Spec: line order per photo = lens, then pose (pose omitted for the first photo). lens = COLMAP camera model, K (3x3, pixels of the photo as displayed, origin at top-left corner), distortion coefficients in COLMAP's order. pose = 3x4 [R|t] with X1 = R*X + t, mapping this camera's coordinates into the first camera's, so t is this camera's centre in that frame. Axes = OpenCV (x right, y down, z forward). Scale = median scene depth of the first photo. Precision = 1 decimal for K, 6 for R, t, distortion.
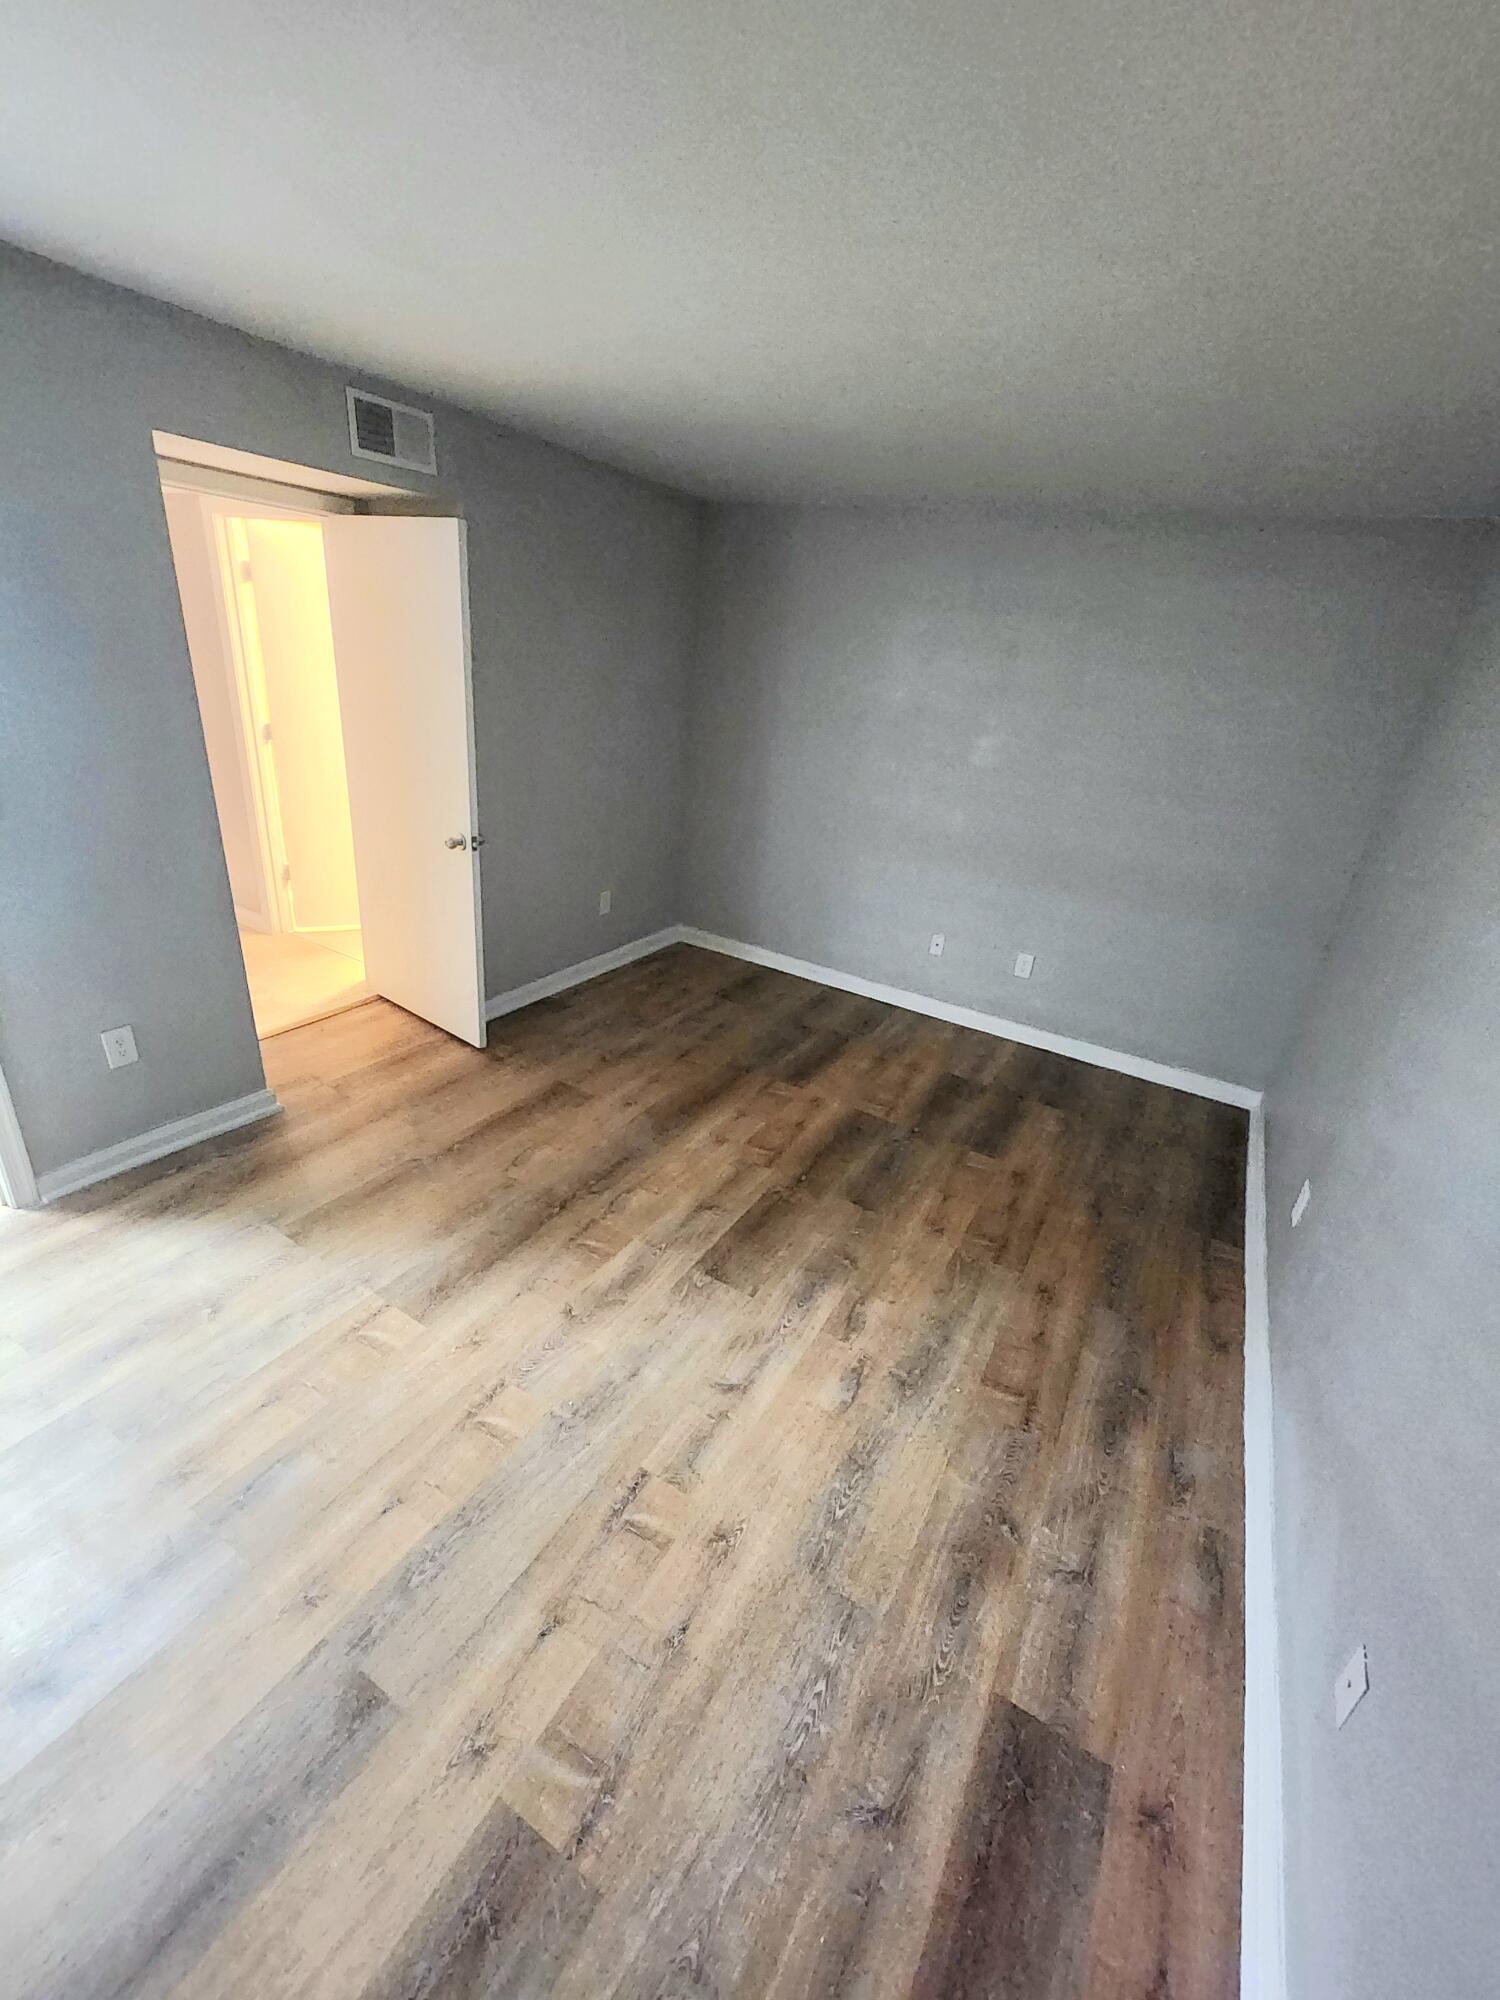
lens RADIAL K [[811.4, 0, 761.6], [0, 811.4, 1008.3], [0, 0, 1]] dist [0.002164, -0.001981]
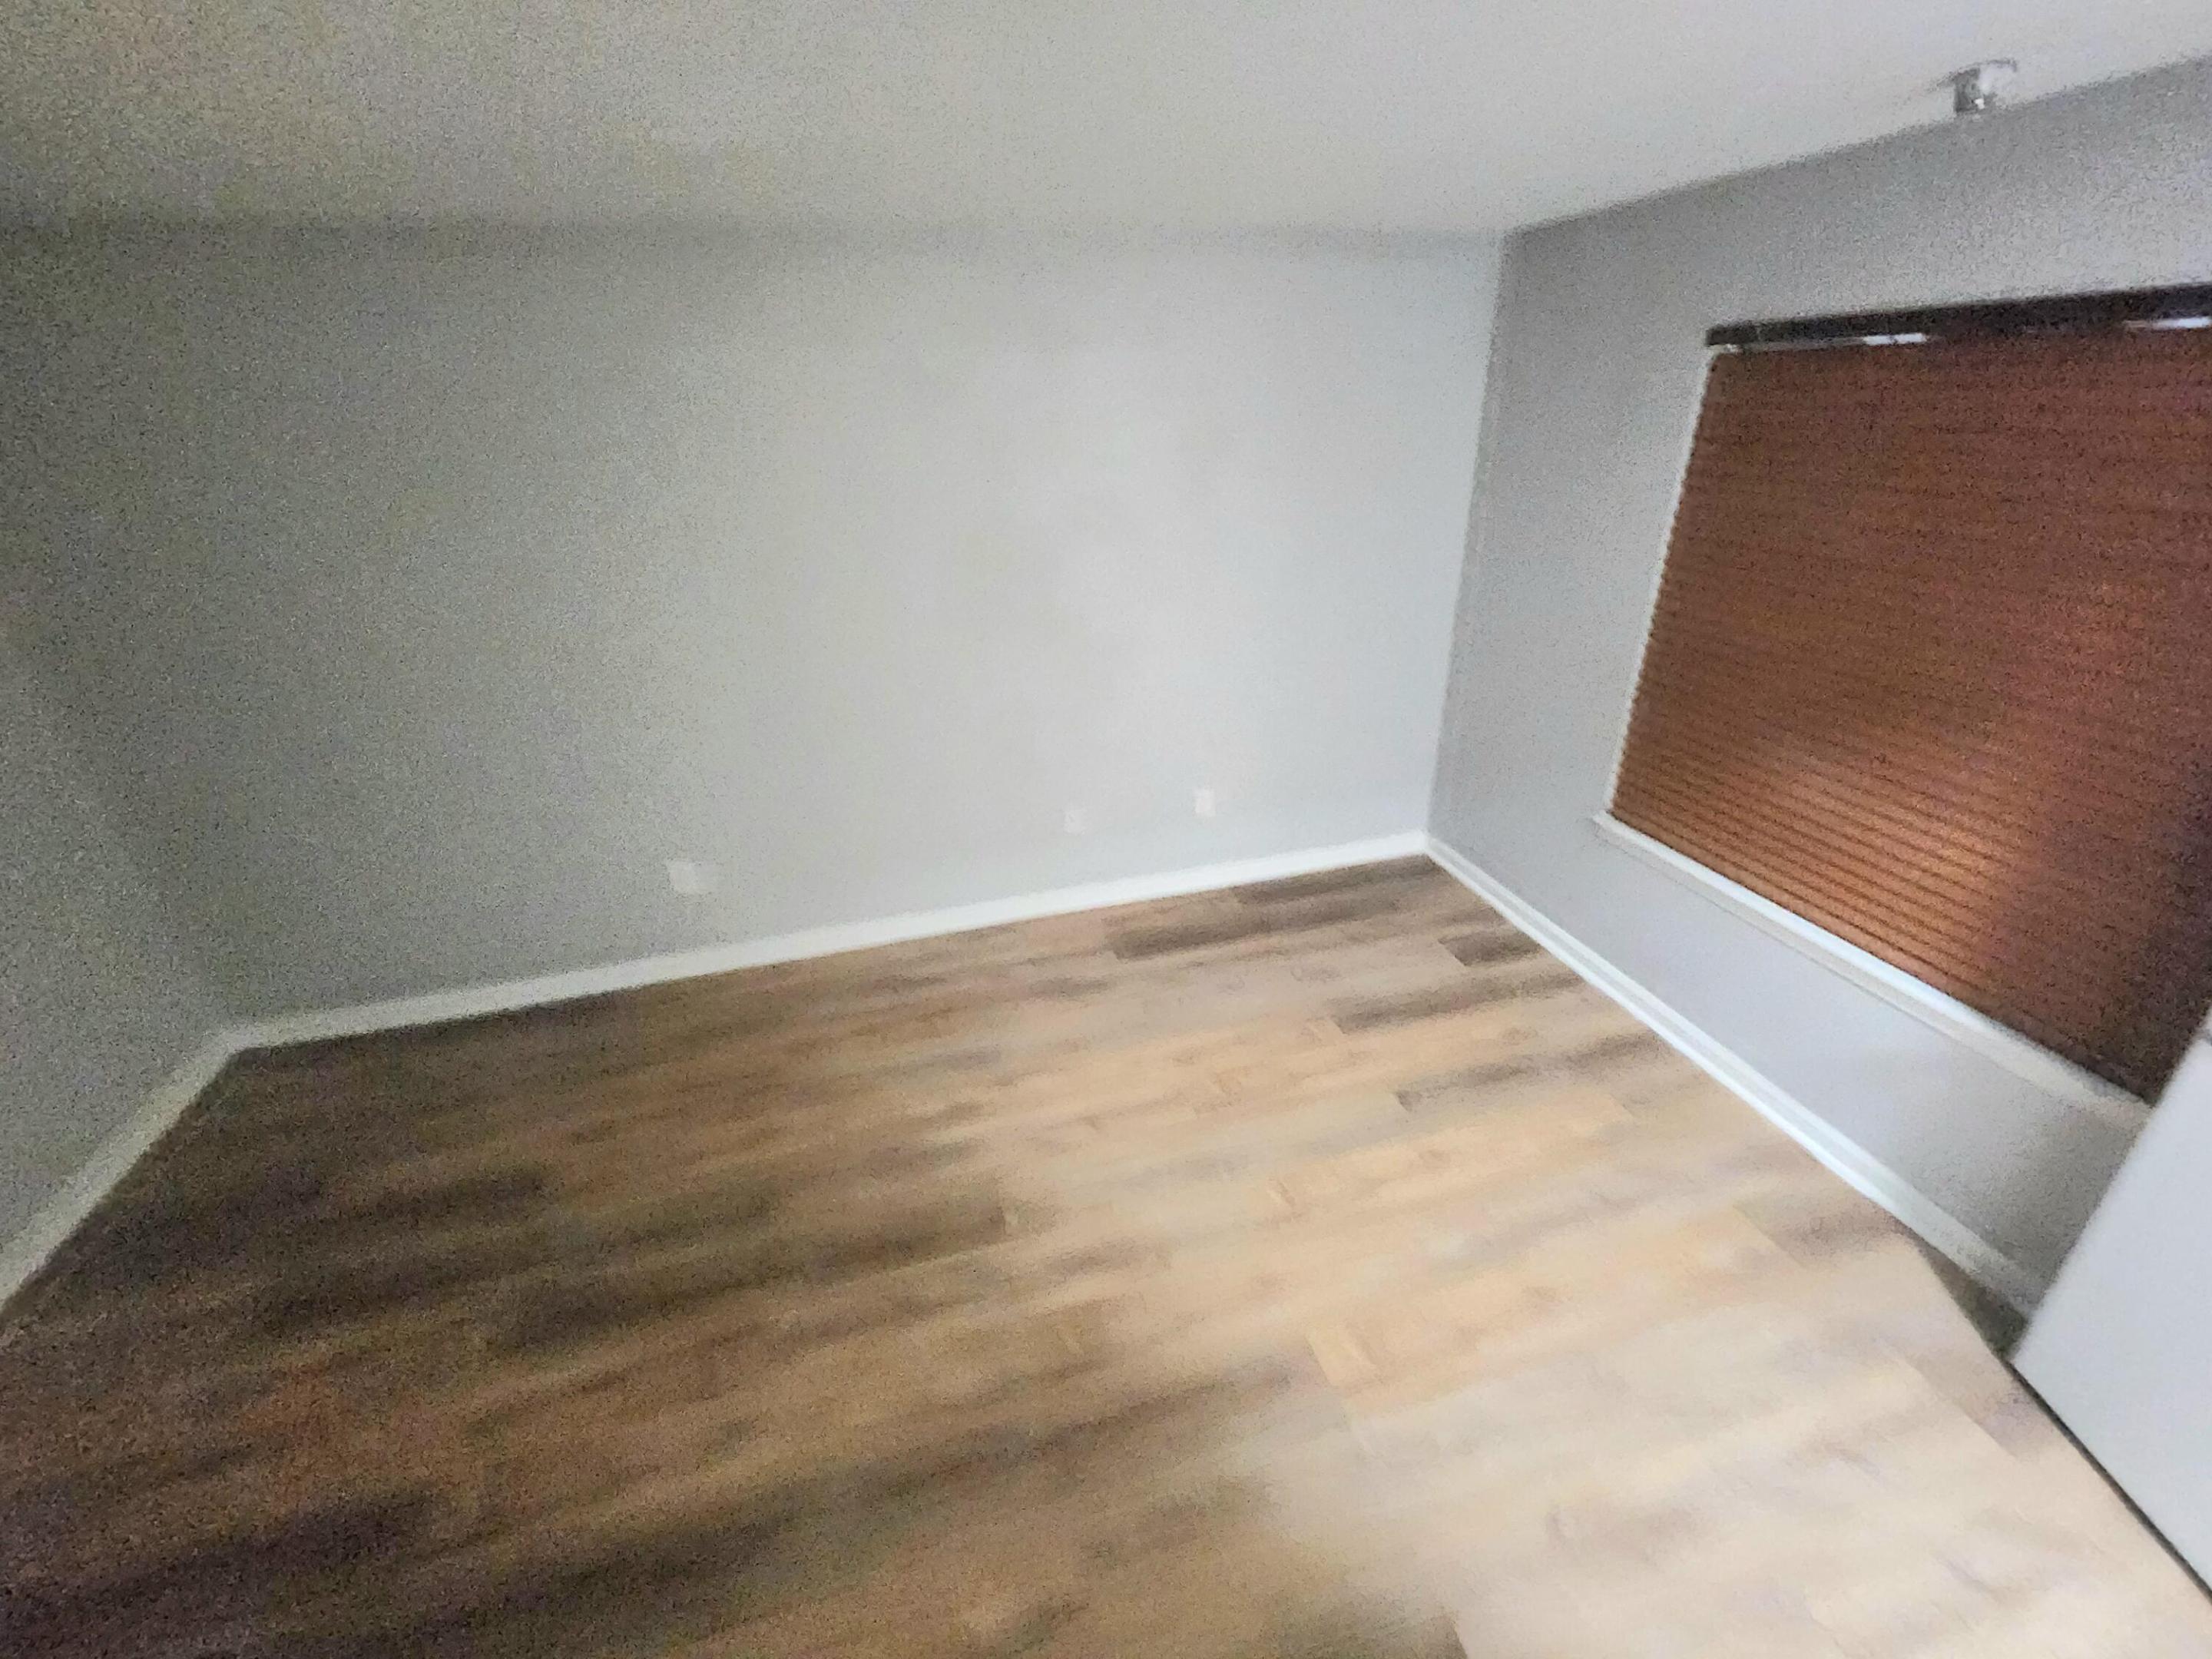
lens RADIAL K [[897.4, 0, 1106.0], [0, 897.4, 829.5], [0, 0, 1]] dist [0.002164, -0.001981]
pose [[-0.712642, -0.358990, 0.602717, -0.575585], [0.240327, 0.682231, 0.690509, -0.602140], [-0.659079, 0.636935, -0.399911, 1.066813]]
